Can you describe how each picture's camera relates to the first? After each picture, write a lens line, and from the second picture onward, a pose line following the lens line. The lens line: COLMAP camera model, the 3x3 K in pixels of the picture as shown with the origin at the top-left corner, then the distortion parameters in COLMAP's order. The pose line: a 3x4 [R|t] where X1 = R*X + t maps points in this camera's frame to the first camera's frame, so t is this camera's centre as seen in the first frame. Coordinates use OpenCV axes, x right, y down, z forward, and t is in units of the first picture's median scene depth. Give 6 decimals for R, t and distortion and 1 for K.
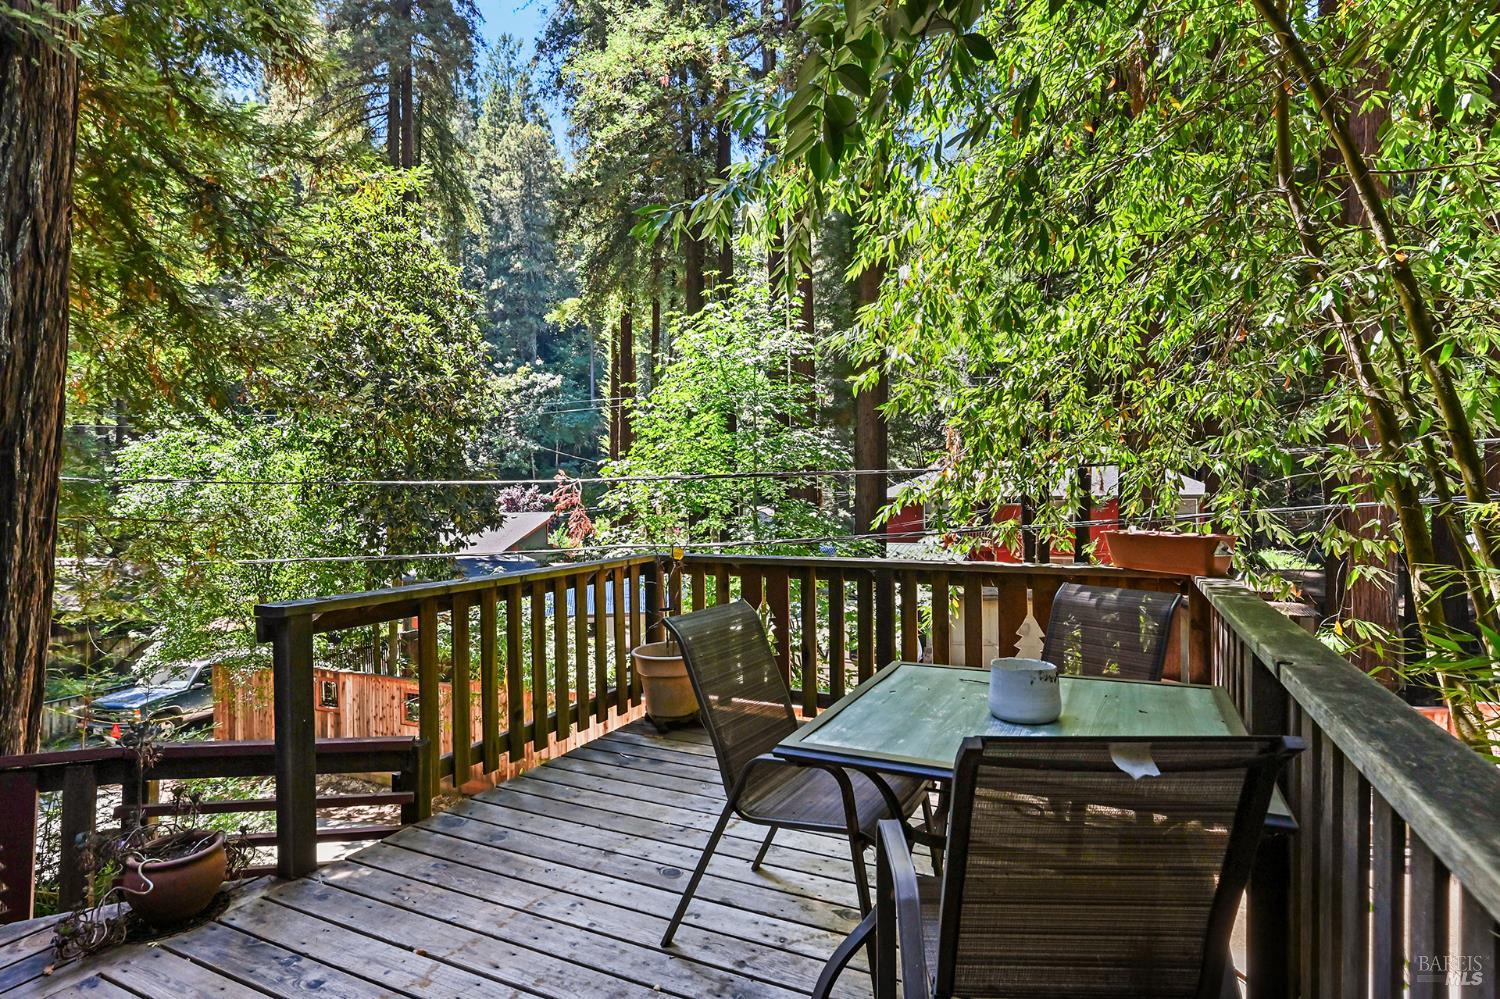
lens RADIAL K [[769.2, 0, 750.0], [0, 769.2, 499.5], [0, 0, 1]] dist [0.003769, 0.000862]
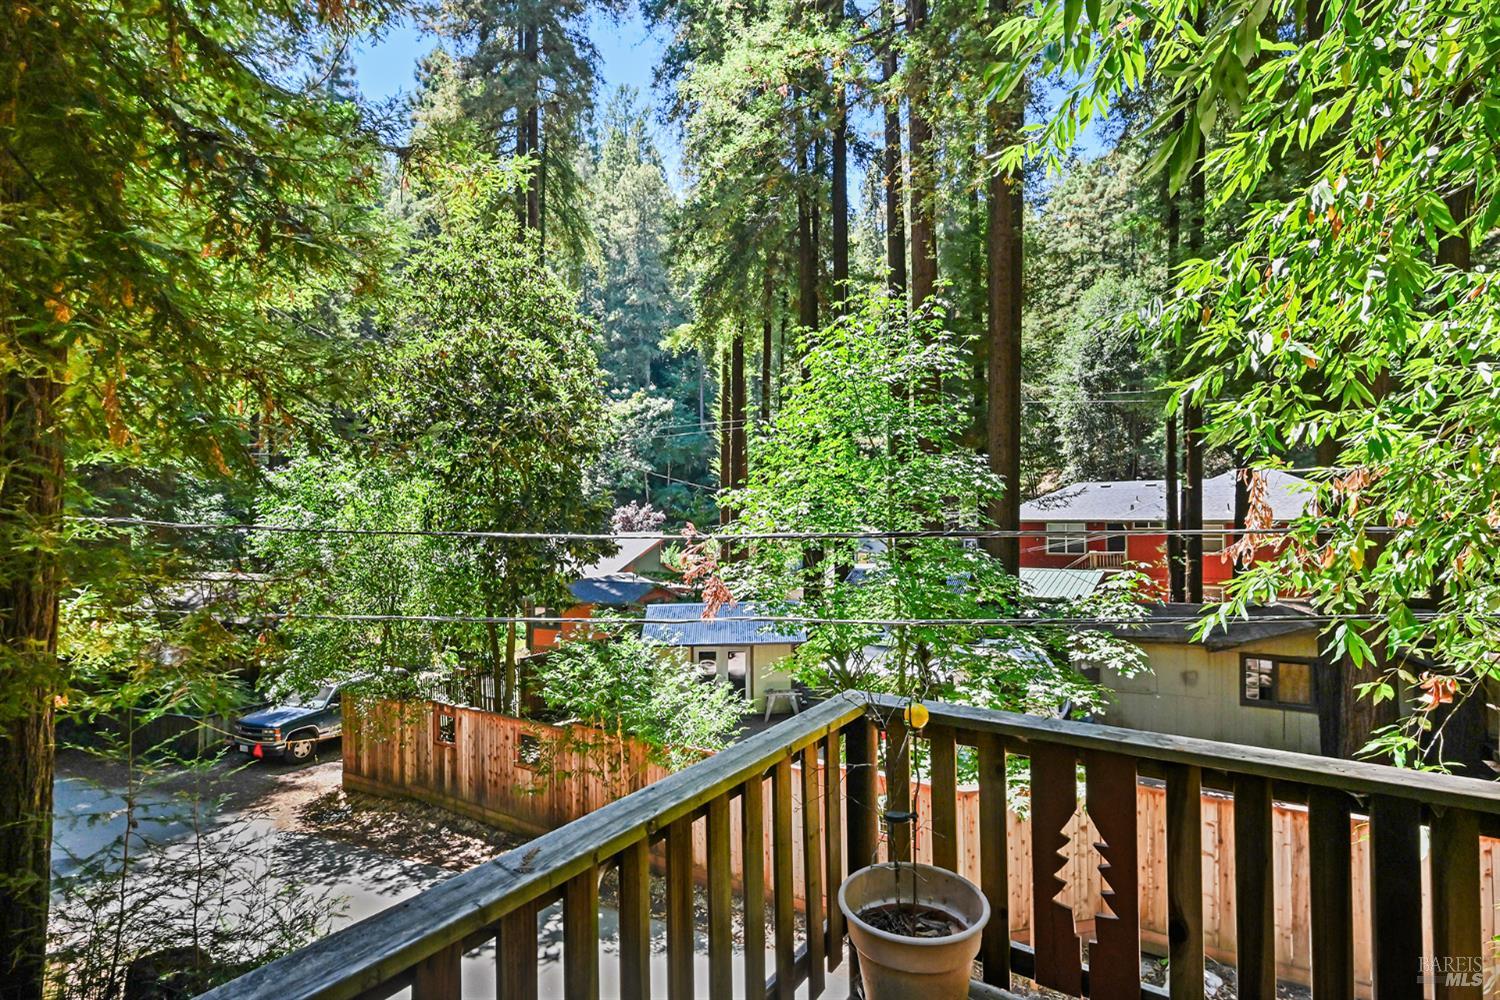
lens RADIAL K [[719.2, 0, 748.8], [0, 719.2, 500.9], [0, 0, 1]] dist [-0.001074, -0.000185]
pose [[0.991261, -0.001532, -0.131903, -0.037661], [-0.000657, 0.999863, -0.016548, -0.019652], [0.131910, 0.016490, 0.991124, 0.120653]]
